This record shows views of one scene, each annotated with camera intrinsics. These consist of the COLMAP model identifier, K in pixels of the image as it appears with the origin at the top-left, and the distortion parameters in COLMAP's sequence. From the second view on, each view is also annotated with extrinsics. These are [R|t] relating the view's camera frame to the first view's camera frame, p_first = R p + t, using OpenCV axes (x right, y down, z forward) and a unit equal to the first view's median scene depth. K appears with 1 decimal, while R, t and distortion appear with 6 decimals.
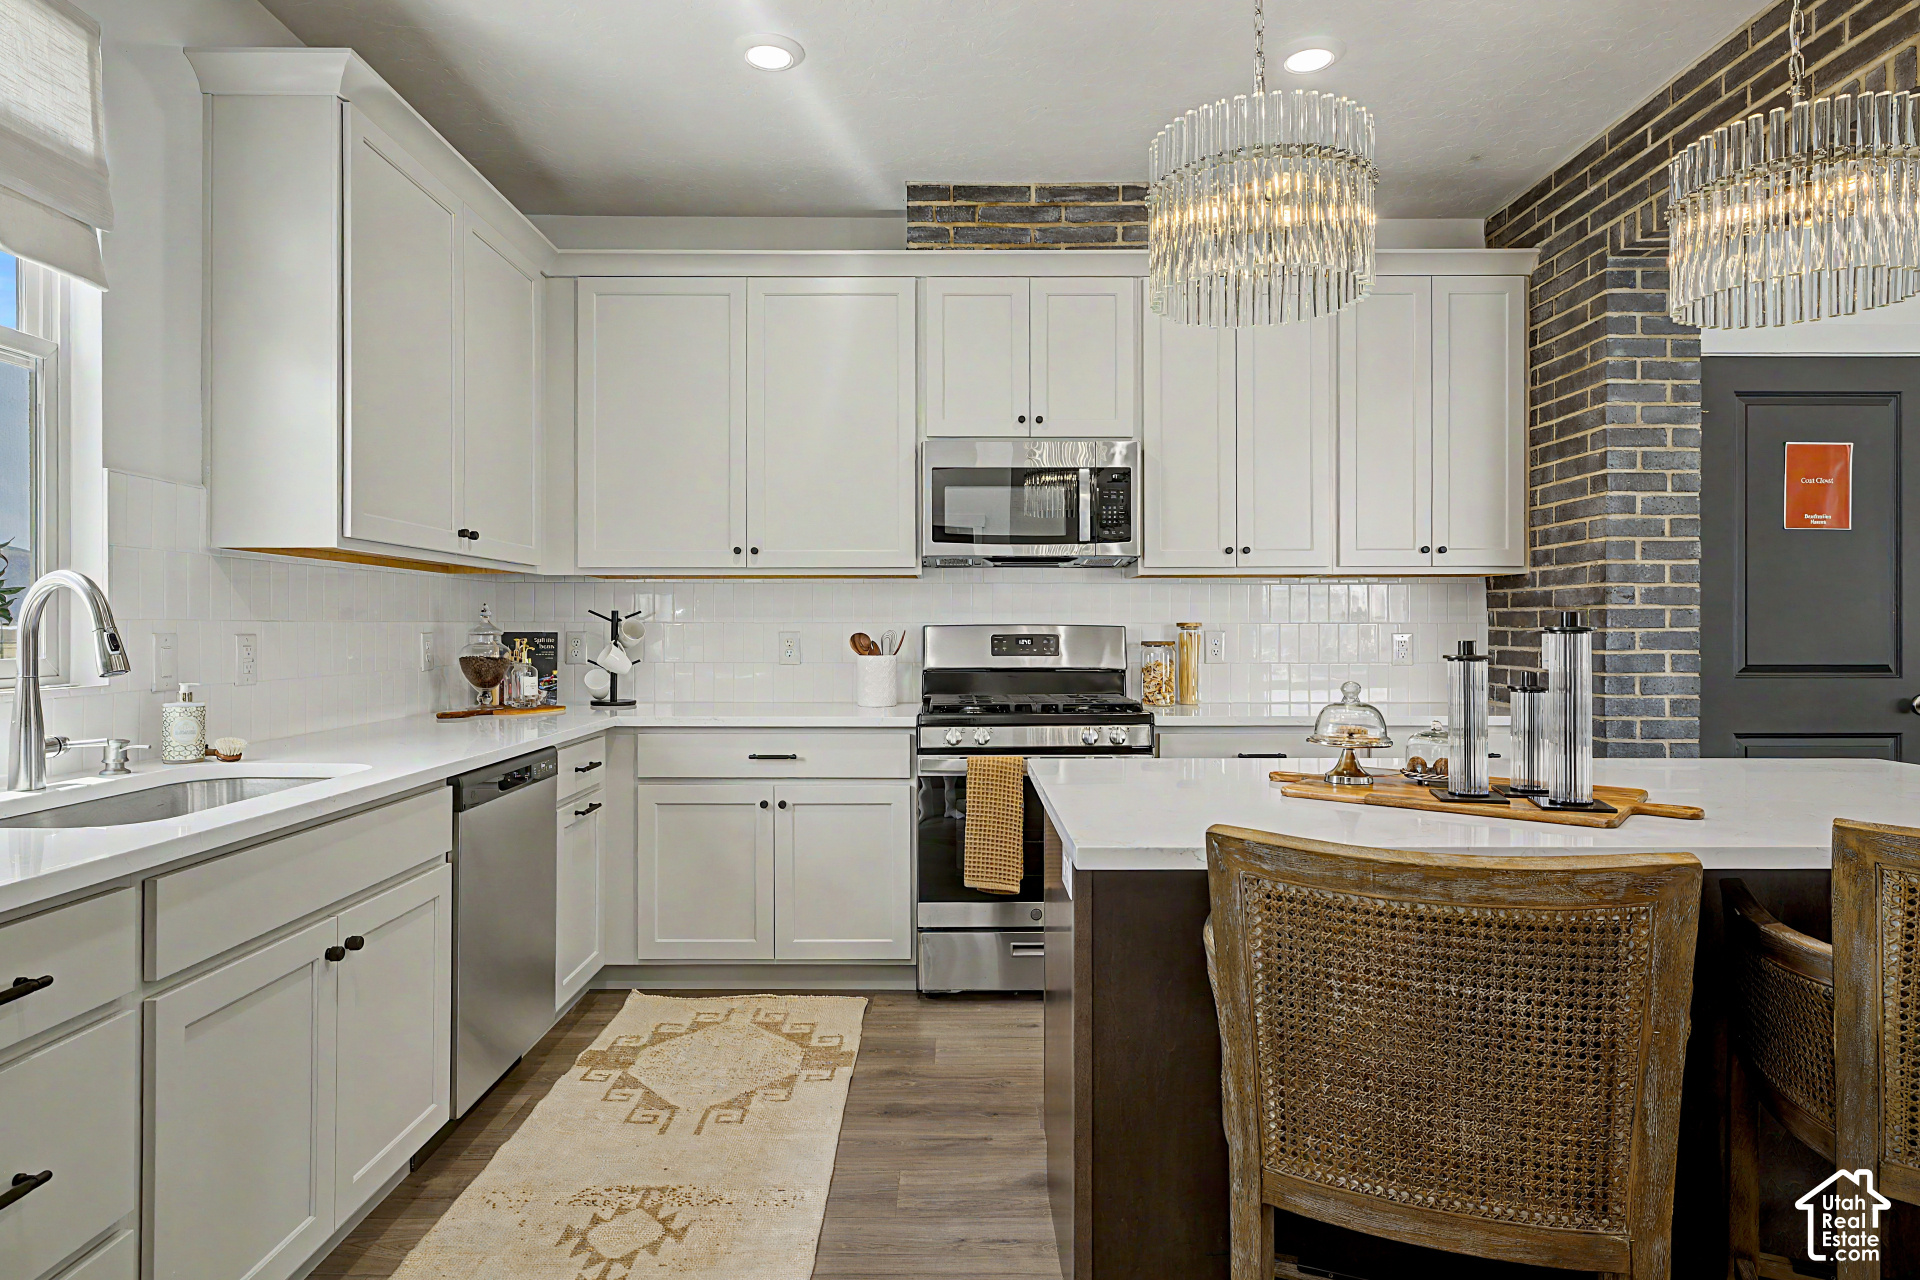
lens RADIAL K [[1109.2, 0, 960.0], [0, 1109.2, 632.1], [0, 0, 1]] dist [0.002646, -0.001168]
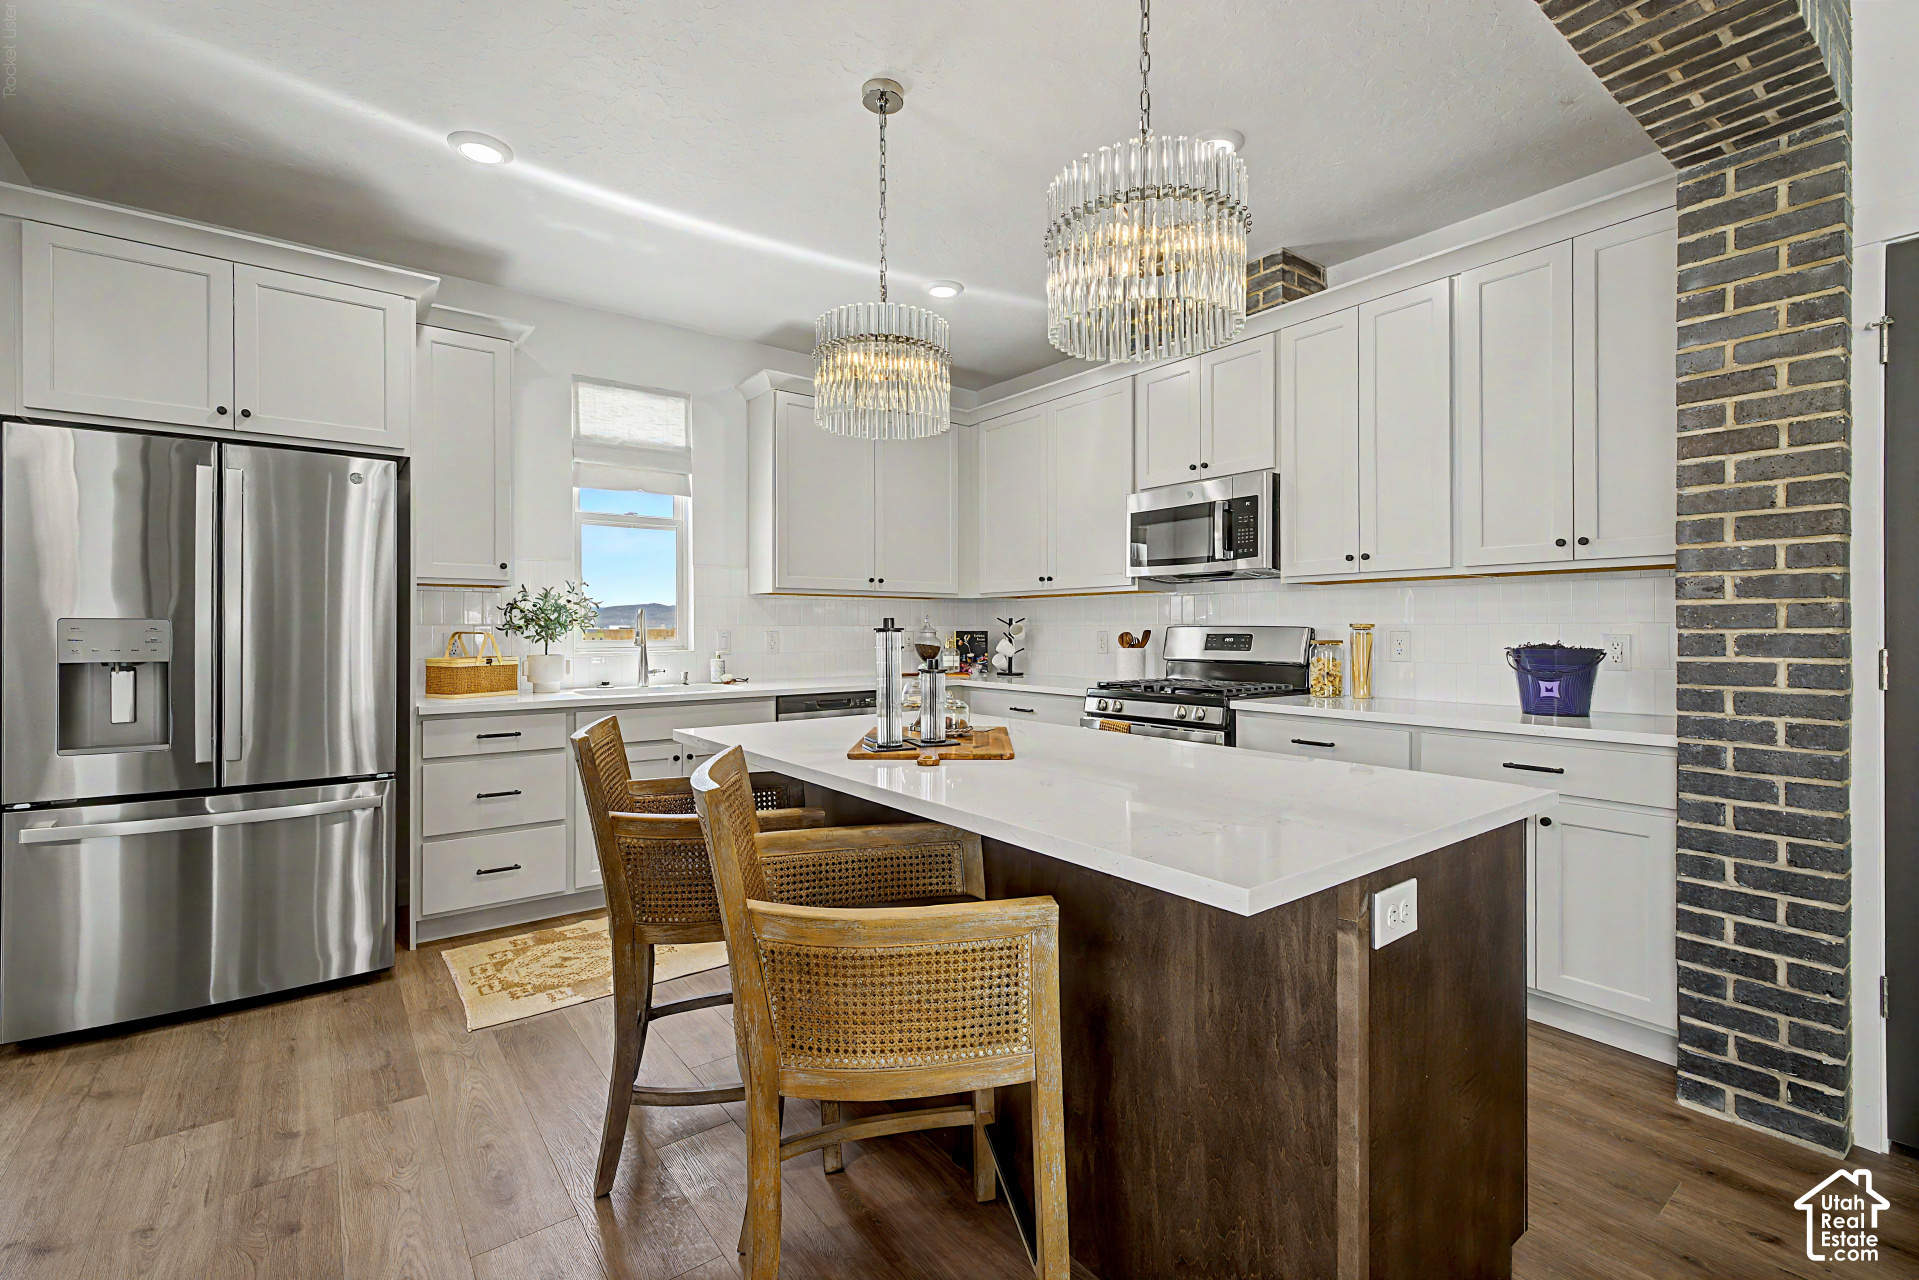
lens RADIAL K [[855.2, 0, 960.2], [0, 855.2, 633.9], [0, 0, 1]] dist [-0.000201, -0.000076]
pose [[0.599192, 0.004463, -0.800593, 0.767369], [-0.001479, 0.999989, 0.004468, -0.001801], [0.800604, -0.001493, 0.599192, 0.204285]]
